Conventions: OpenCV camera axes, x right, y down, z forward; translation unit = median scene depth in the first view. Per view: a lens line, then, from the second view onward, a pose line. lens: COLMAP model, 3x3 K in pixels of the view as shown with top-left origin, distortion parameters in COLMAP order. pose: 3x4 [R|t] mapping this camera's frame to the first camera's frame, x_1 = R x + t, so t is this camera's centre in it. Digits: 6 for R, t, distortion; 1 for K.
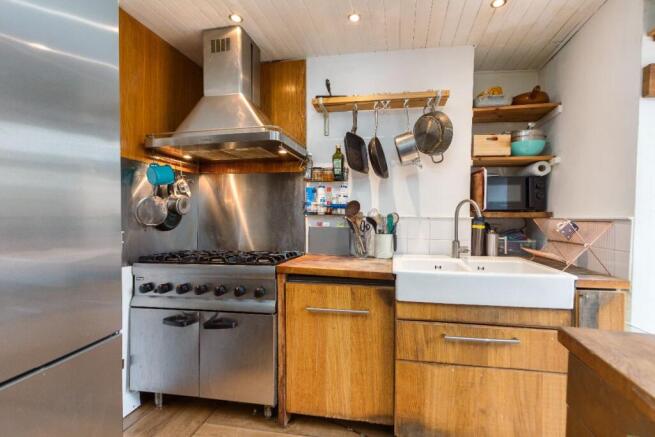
lens RADIAL K [[309.3, 0, 328.1], [0, 309.3, 221.9], [0, 0, 1]] dist [-0.005671, -0.000049]
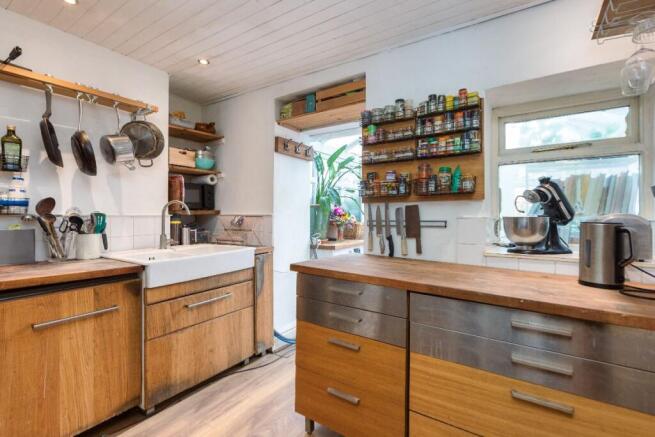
lens RADIAL K [[309.3, 0, 328.1], [0, 309.3, 221.9], [0, 0, 1]] dist [-0.005671, -0.000049]
pose [[0.399514, -0.034890, 0.916063, -0.417203], [0.024544, 0.999324, 0.027357, -0.004997], [-0.916398, 0.011554, 0.400101, -0.054805]]
